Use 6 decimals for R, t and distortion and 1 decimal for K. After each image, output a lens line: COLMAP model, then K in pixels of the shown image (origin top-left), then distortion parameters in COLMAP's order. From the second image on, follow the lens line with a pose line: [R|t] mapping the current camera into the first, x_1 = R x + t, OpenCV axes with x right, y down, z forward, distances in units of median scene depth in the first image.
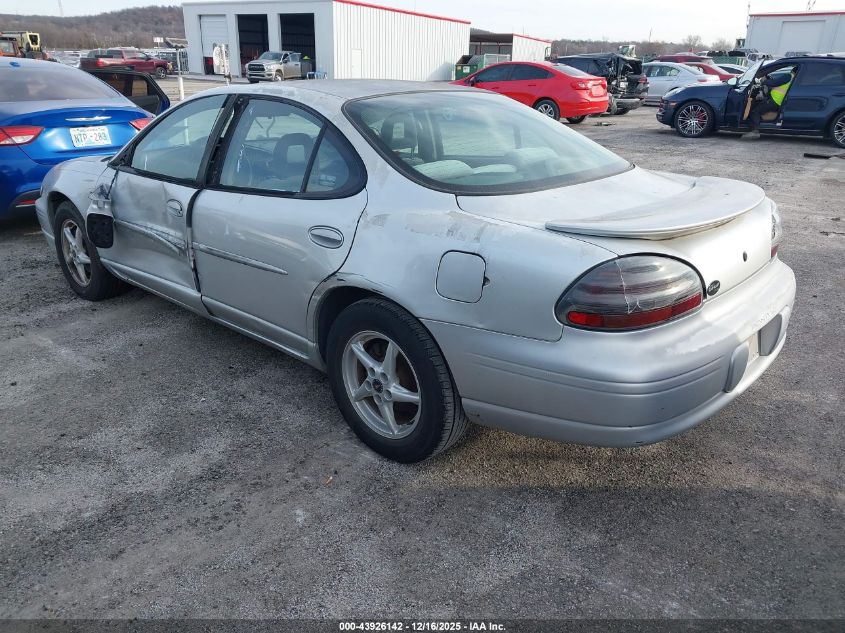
lens RADIAL K [[659.5, 0, 416.1], [0, 659.5, 315.7], [0, 0, 1]] dist [0.005438, 0.002217]
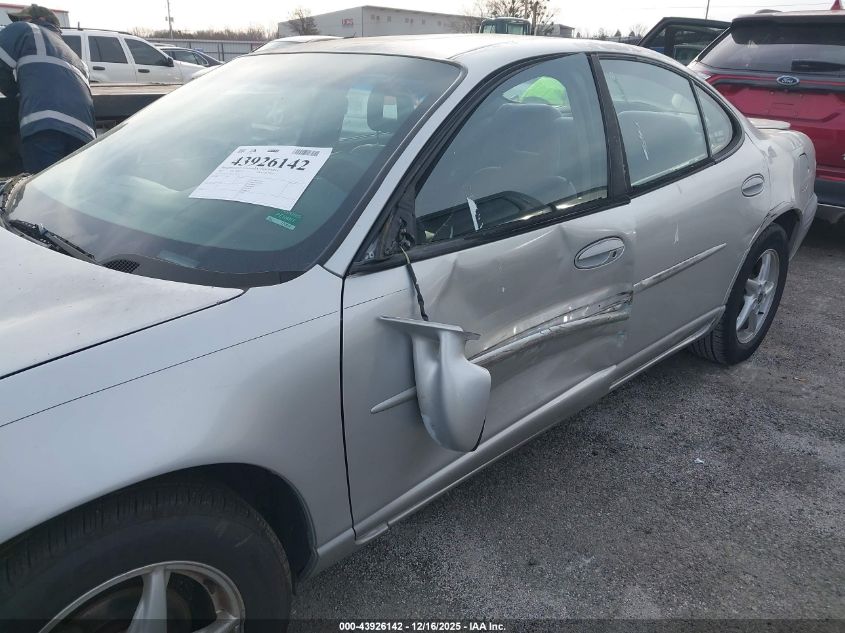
lens RADIAL K [[680.0, 0, 422.7], [0, 680.0, 316.7], [0, 0, 1]] dist [0.033102, -0.001880]
pose [[0.044800, -0.361718, 0.931210, -0.069136], [0.352332, 0.877969, 0.324087, -0.026325], [-0.934802, 0.313576, 0.166778, 0.076513]]
